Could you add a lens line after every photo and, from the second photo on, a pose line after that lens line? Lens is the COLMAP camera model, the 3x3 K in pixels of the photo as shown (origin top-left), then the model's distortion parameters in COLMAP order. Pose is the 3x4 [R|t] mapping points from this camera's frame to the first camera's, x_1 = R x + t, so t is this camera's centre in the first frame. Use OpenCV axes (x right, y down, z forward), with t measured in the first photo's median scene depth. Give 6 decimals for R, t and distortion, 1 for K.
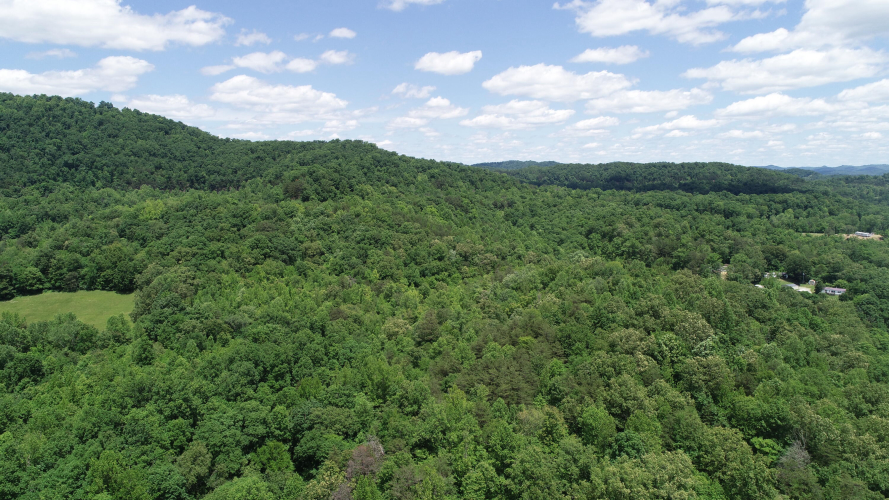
lens RADIAL K [[599.2, 0, 444.5], [0, 599.2, 252.3], [0, 0, 1]] dist [0.003380, -0.000030]
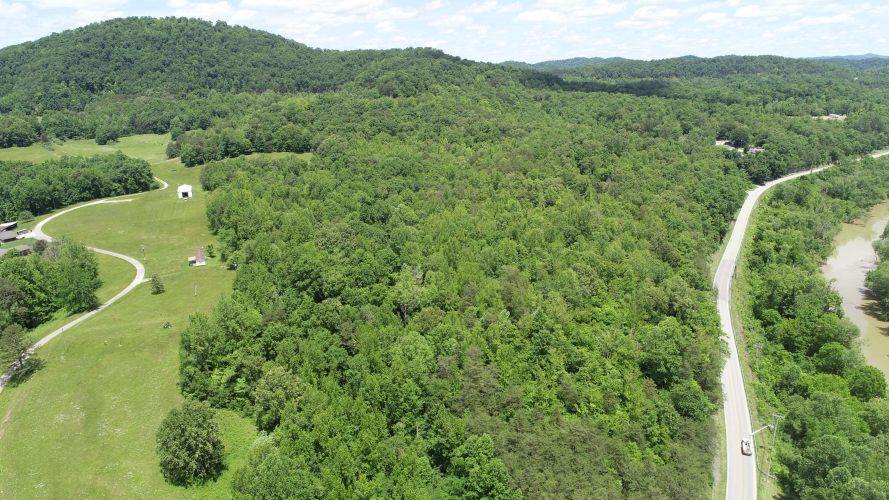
lens RADIAL K [[599.2, 0, 445.4], [0, 599.2, 250.1], [0, 0, 1]] dist [0.003380, -0.000030]
pose [[0.994213, 0.004434, -0.107338, 0.048093], [0.012234, 0.987975, 0.154131, 0.065125], [0.106731, -0.154552, 0.982203, -0.525277]]
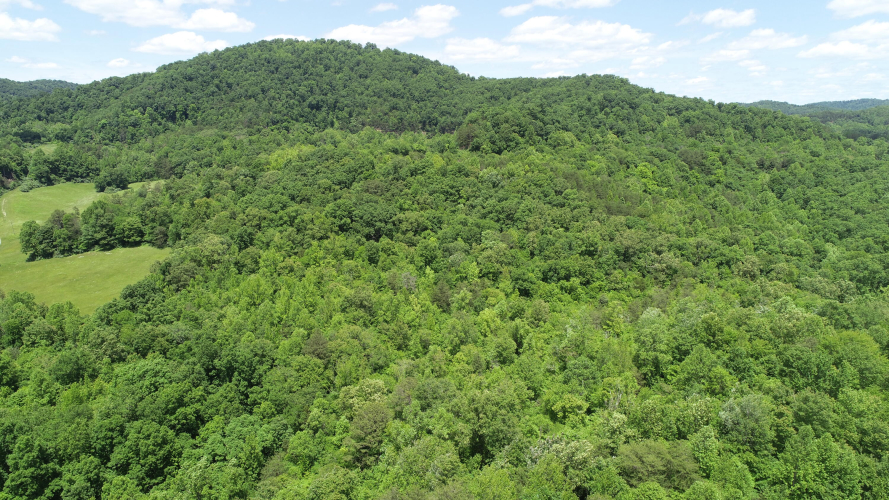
lens RADIAL K [[599.2, 0, 443.5], [0, 599.2, 251.4], [0, 0, 1]] dist [0.003380, -0.000030]
pose [[0.879807, 0.112139, -0.461914, 0.141835], [-0.067830, 0.991447, 0.111499, -0.047807], [0.470467, -0.066766, 0.879888, 0.318345]]
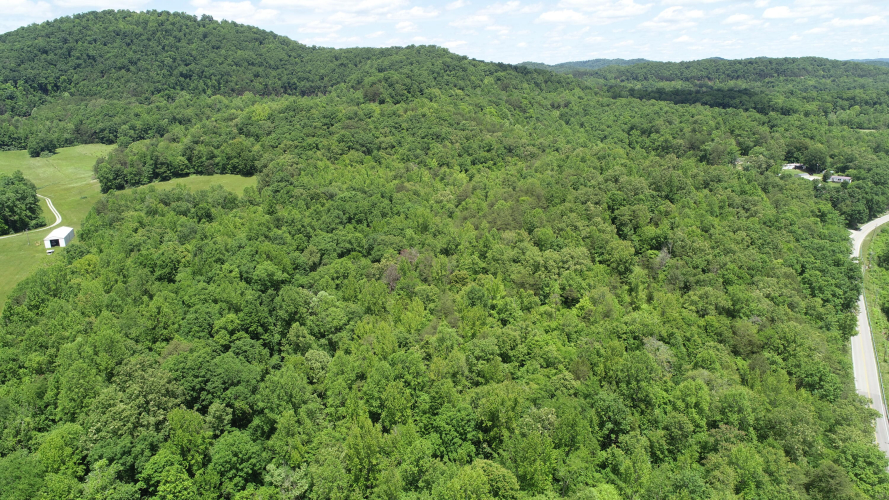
lens RADIAL K [[599.2, 0, 444.8], [0, 599.2, 250.3], [0, 0, 1]] dist [0.003380, -0.000030]
pose [[0.990587, 0.019526, -0.135485, 0.065766], [0.001483, 0.988184, 0.153264, 0.021460], [0.136876, -0.152022, 0.978853, -0.209585]]
